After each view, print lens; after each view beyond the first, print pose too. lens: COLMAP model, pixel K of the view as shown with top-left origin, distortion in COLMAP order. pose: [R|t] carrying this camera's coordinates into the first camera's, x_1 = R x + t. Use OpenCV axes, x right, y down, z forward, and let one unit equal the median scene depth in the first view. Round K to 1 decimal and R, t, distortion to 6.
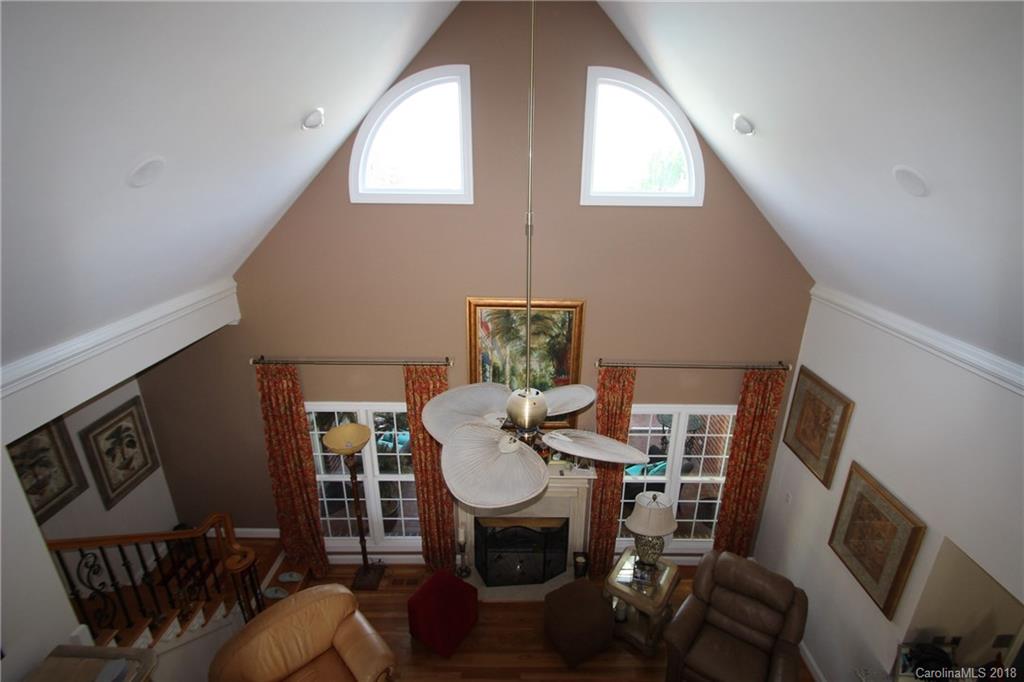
lens RADIAL K [[478.9, 0, 512.3], [0, 478.9, 339.5], [0, 0, 1]] dist [0.014112, -0.000823]
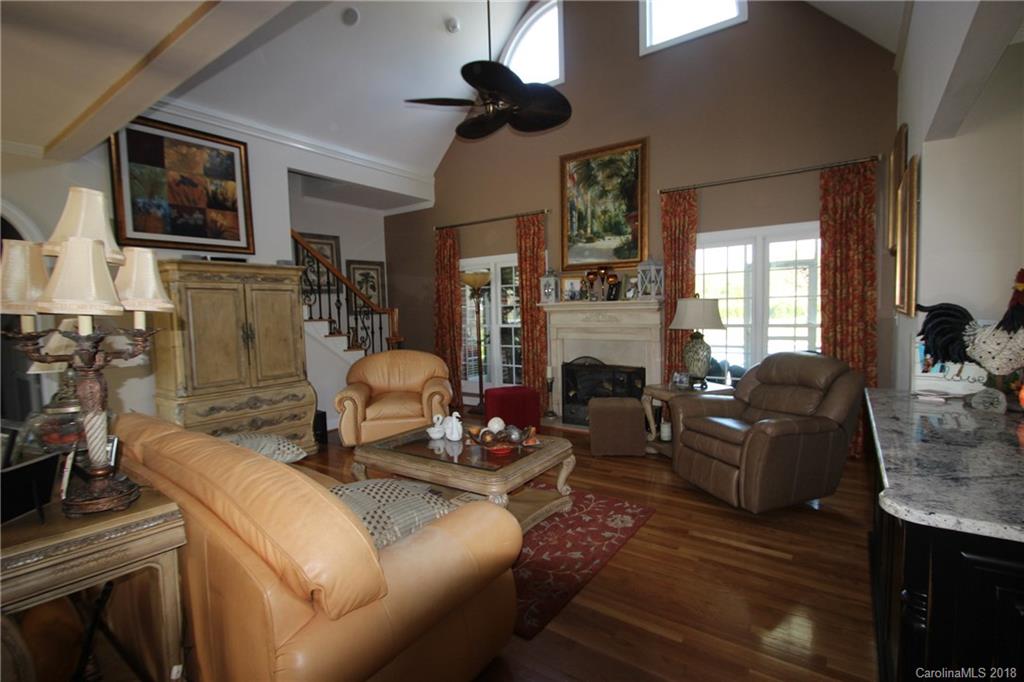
lens RADIAL K [[478.9, 0, 518.2], [0, 478.9, 341.5], [0, 0, 1]] dist [0.014112, -0.000823]
pose [[0.819837, 0.009840, -0.572513, 0.542464], [-0.162806, 0.962591, -0.216592, 0.669554], [0.548965, 0.270778, 0.790770, 0.044524]]
